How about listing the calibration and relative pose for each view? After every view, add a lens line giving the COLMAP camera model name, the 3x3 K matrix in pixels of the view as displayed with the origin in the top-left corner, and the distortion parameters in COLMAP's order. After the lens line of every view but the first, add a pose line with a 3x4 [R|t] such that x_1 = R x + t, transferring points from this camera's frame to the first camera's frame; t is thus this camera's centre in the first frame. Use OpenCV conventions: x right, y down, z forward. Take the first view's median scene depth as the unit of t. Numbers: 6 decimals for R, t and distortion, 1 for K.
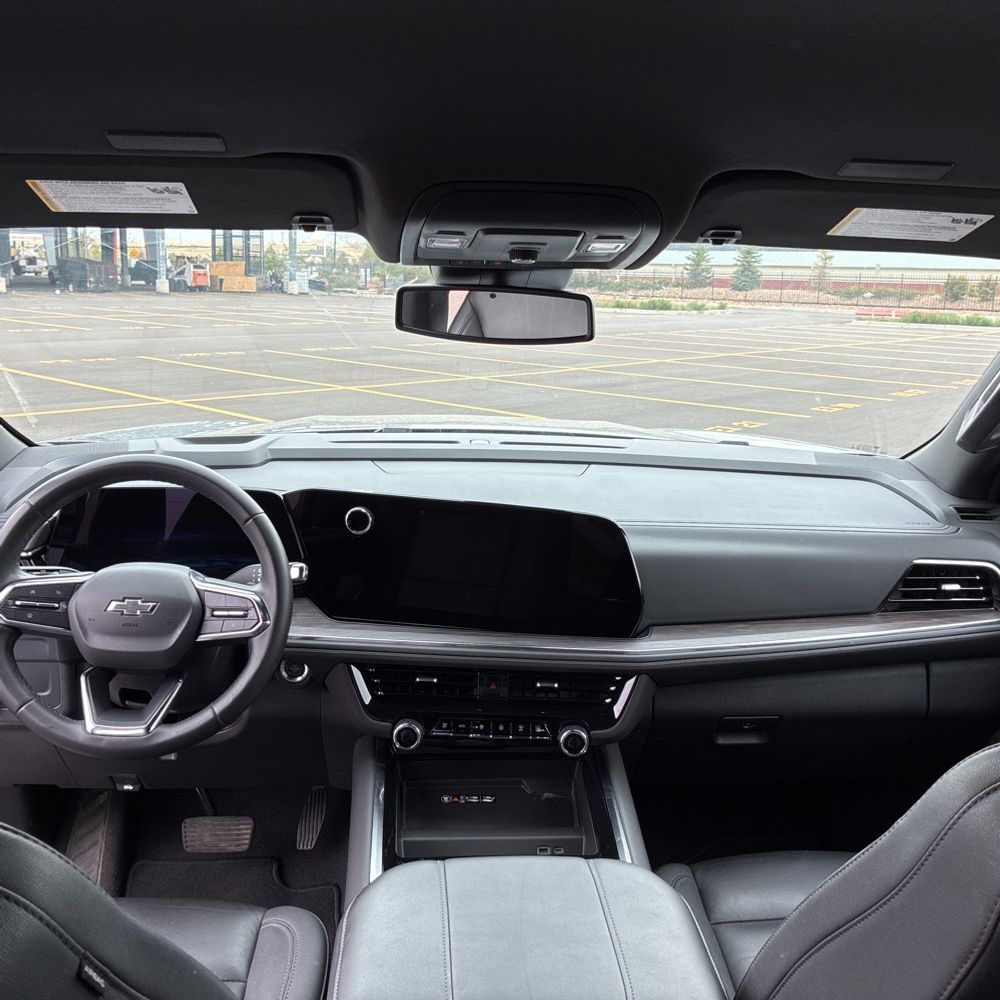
lens RADIAL K [[1086.1, 0, 525.6], [0, 1086.1, 499.8], [0, 0, 1]] dist [0.010420, -0.010195]
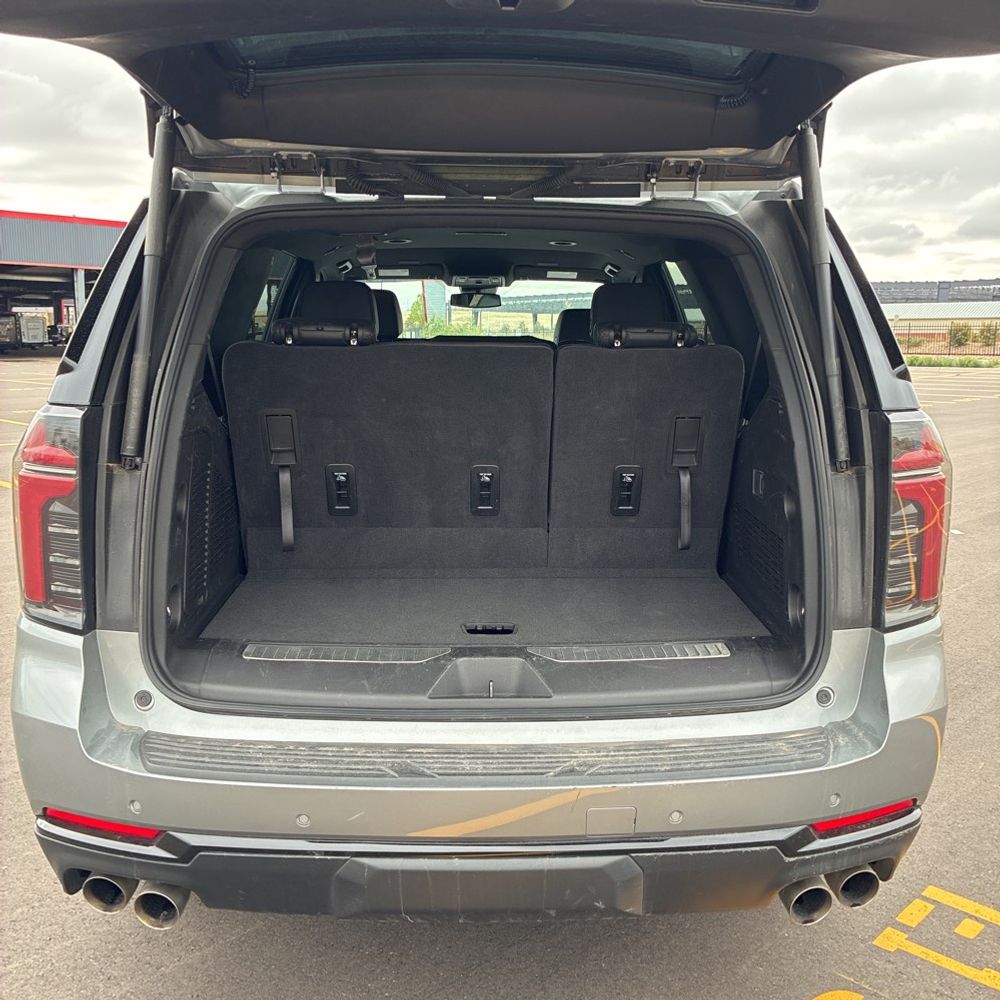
lens RADIAL K [[1032.2, 0, 500.0], [0, 1032.2, 500.0], [0, 0, 1]] dist [0.023900, 0.008155]
pose [[0.998304, -0.009649, -0.057412, 0.259367], [0.007115, 0.998998, -0.044181, 0.695941], [0.057780, 0.043698, 0.997373, -2.604861]]
